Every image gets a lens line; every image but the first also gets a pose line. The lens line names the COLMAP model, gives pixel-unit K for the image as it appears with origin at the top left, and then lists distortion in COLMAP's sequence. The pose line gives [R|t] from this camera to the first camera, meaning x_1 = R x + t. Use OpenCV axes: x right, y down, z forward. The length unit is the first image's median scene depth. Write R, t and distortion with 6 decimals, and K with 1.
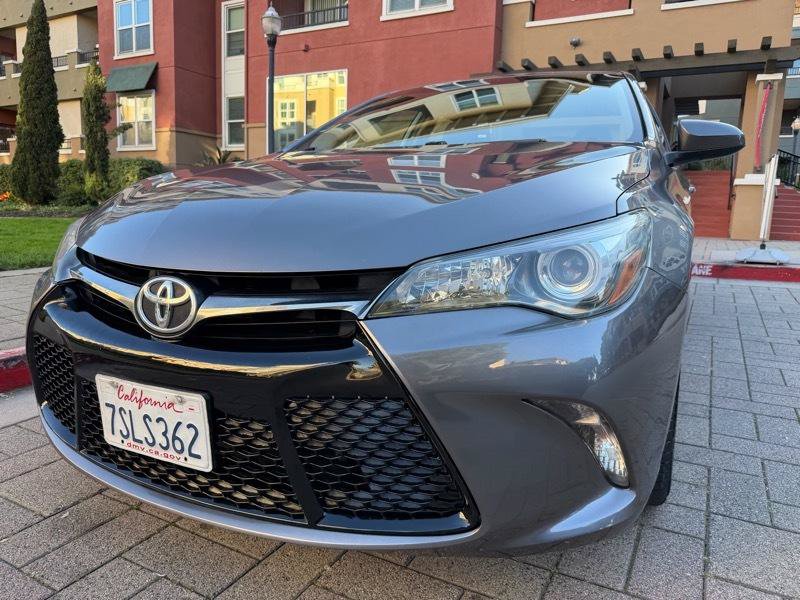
lens RADIAL K [[563.9, 0, 398.6], [0, 563.9, 304.8], [0, 0, 1]] dist [-0.000072, -0.013188]
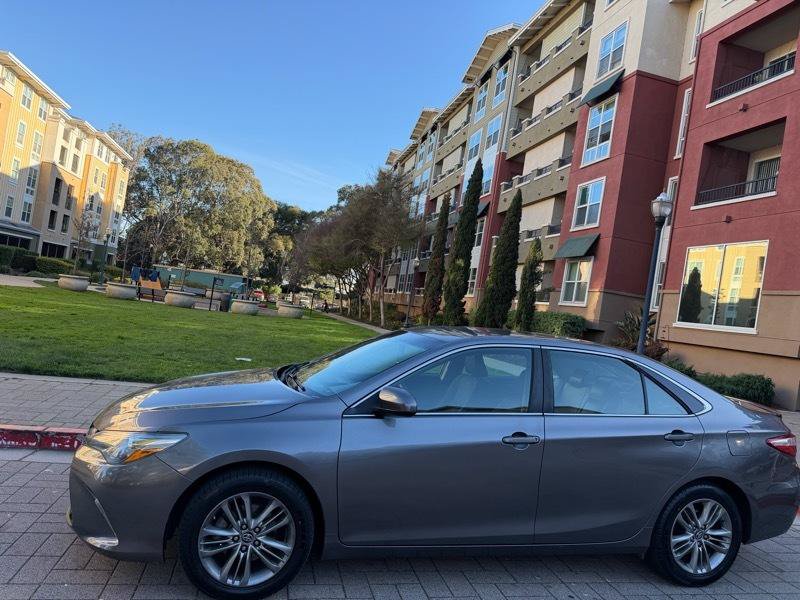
lens RADIAL K [[562.0, 0, 395.9], [0, 562.0, 303.7], [0, 0, 1]] dist [0.037967, -0.054004]
pose [[0.660902, 0.059620, -0.748100, 0.554686], [-0.243026, 0.960127, -0.138182, -0.115250], [0.710033, 0.273132, 0.649039, -0.005463]]
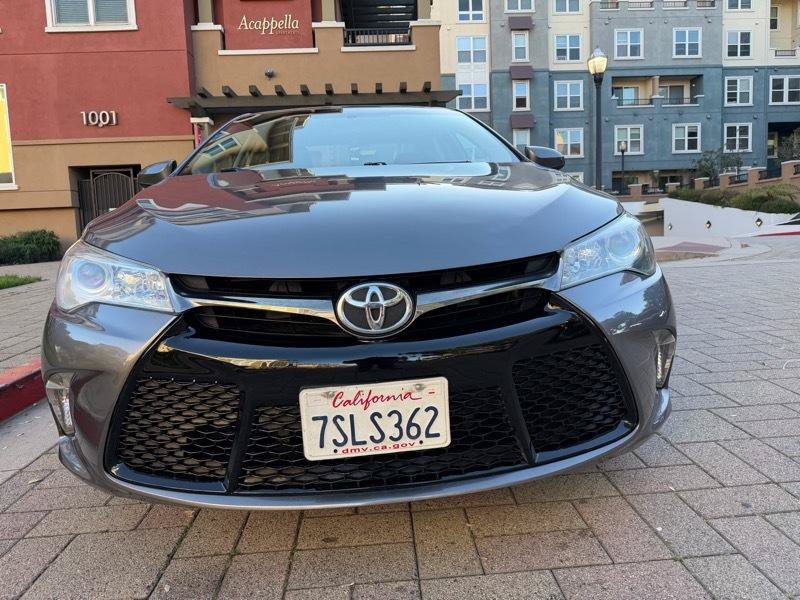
lens RADIAL K [[562.0, 0, 407.1], [0, 562.0, 294.5], [0, 0, 1]] dist [0.037967, -0.054004]
pose [[0.844132, -0.123103, 0.521810, -0.169414], [0.154497, 0.987849, -0.016881, 0.000314], [-0.513392, 0.094868, 0.852894, 0.007824]]
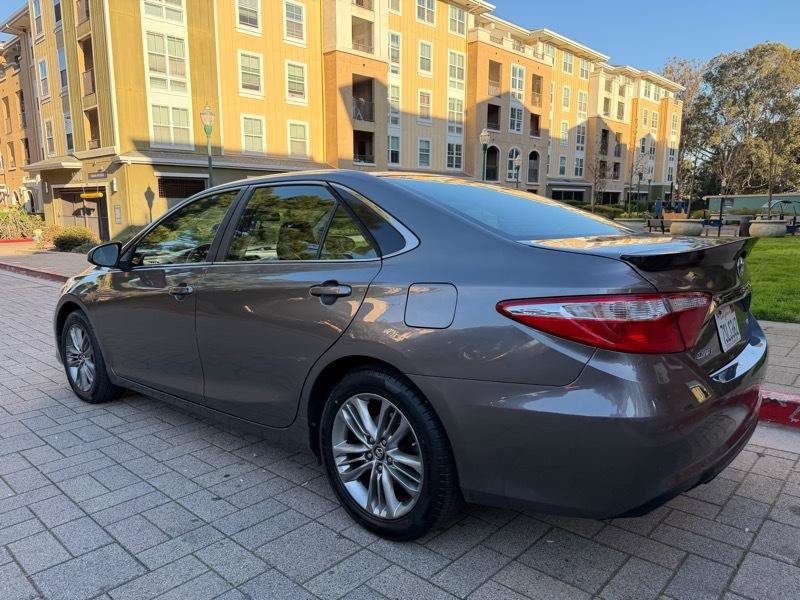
lens RADIAL K [[562.0, 0, 391.4], [0, 562.0, 304.7], [0, 0, 1]] dist [0.037967, -0.054004]
pose [[-0.248355, 0.133914, -0.959368, 0.663669], [-0.164652, 0.970150, 0.178043, -0.198141], [0.954573, 0.202180, -0.218893, 0.744177]]
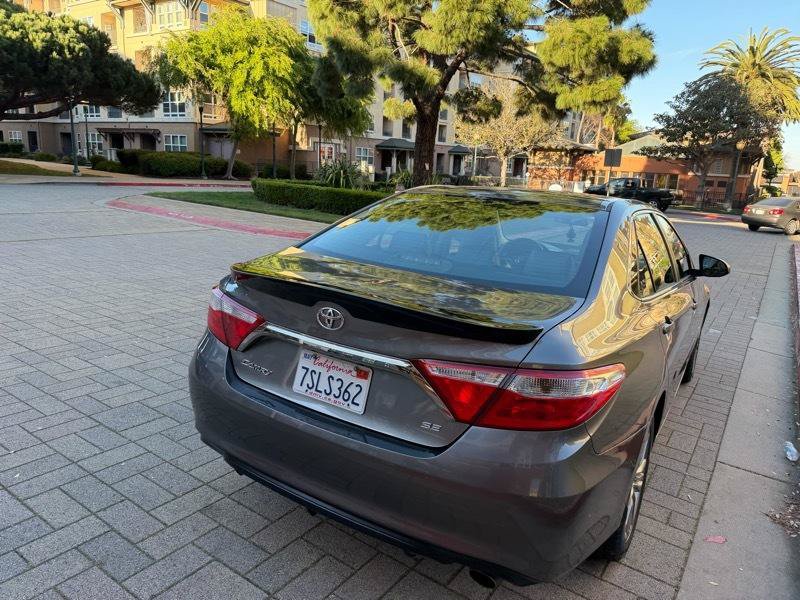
lens RADIAL K [[562.0, 0, 399.5], [0, 562.0, 297.3], [0, 0, 1]] dist [0.037967, -0.054004]
pose [[-0.992145, -0.104920, 0.068122, 0.224239], [-0.070231, 0.917816, 0.390744, -0.326381], [-0.103520, 0.382890, -0.917975, 1.136019]]
